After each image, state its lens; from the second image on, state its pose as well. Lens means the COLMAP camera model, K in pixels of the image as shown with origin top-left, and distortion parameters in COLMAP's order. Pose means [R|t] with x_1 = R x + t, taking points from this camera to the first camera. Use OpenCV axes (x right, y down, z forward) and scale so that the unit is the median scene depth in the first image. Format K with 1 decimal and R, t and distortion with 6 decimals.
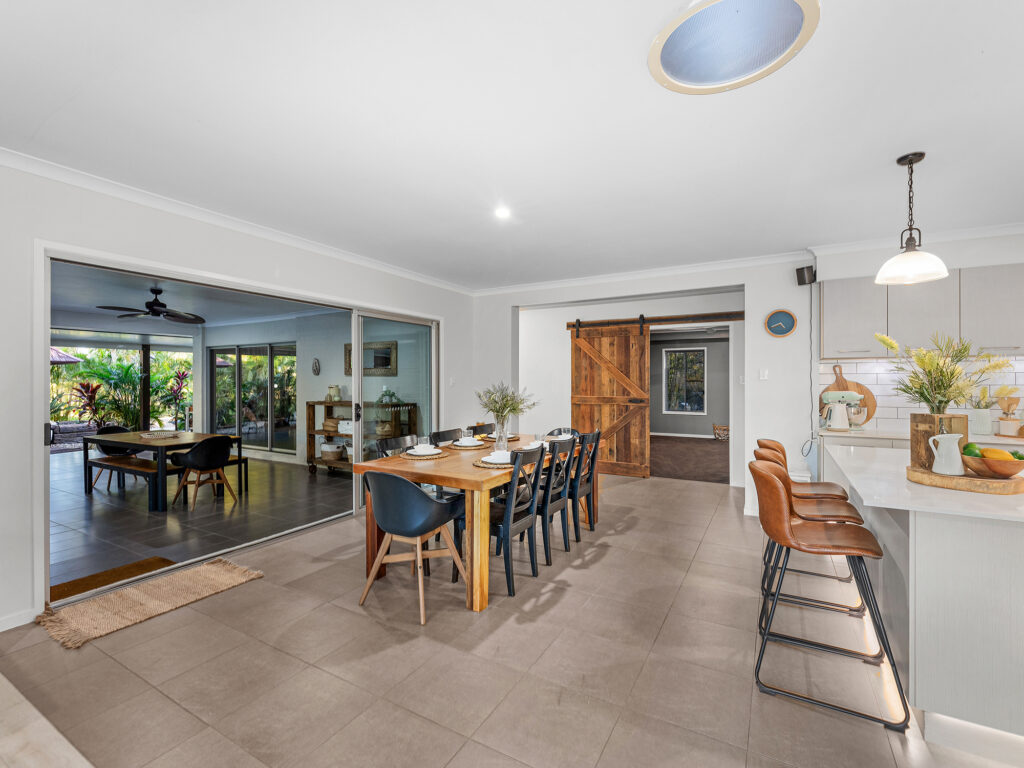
lens RADIAL K [[468.9, 0, 507.3], [0, 468.9, 382.1], [0, 0, 1]] dist [-0.000632, -0.000161]
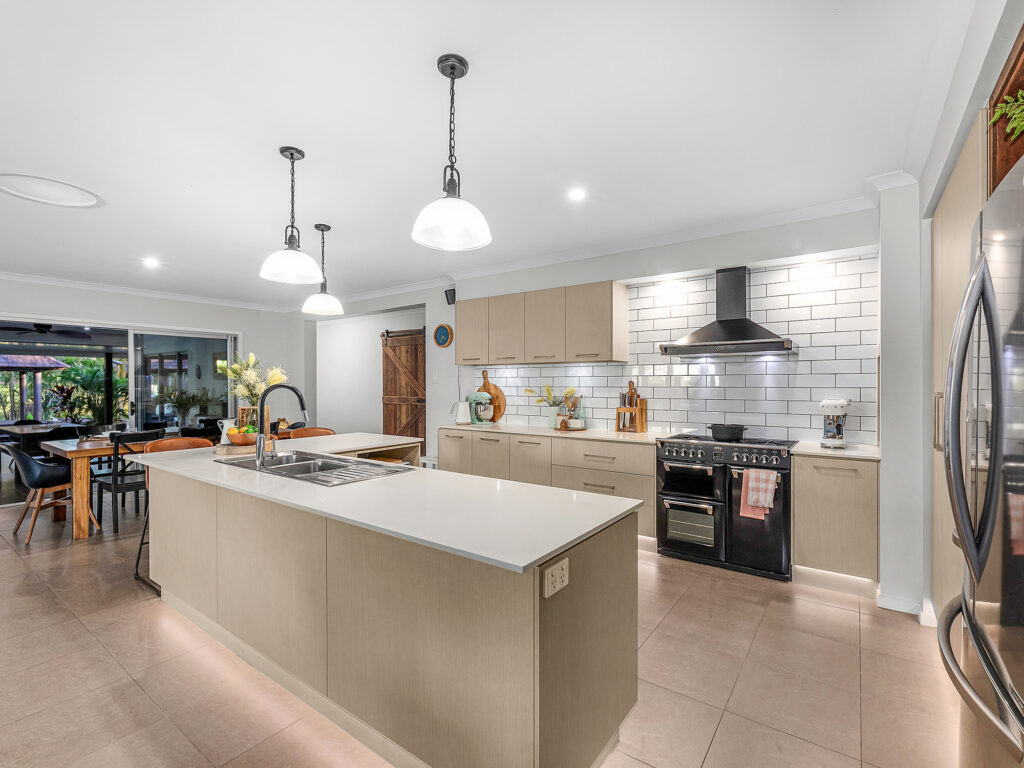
lens RADIAL K [[468.9, 0, 503.0], [0, 468.9, 386.0], [0, 0, 1]] dist [-0.000632, -0.000161]
pose [[0.994787, -0.000652, -0.101969, 0.567460], [0.001052, 0.999992, 0.003869, -0.000368], [0.101966, -0.003956, 0.994780, -0.122199]]
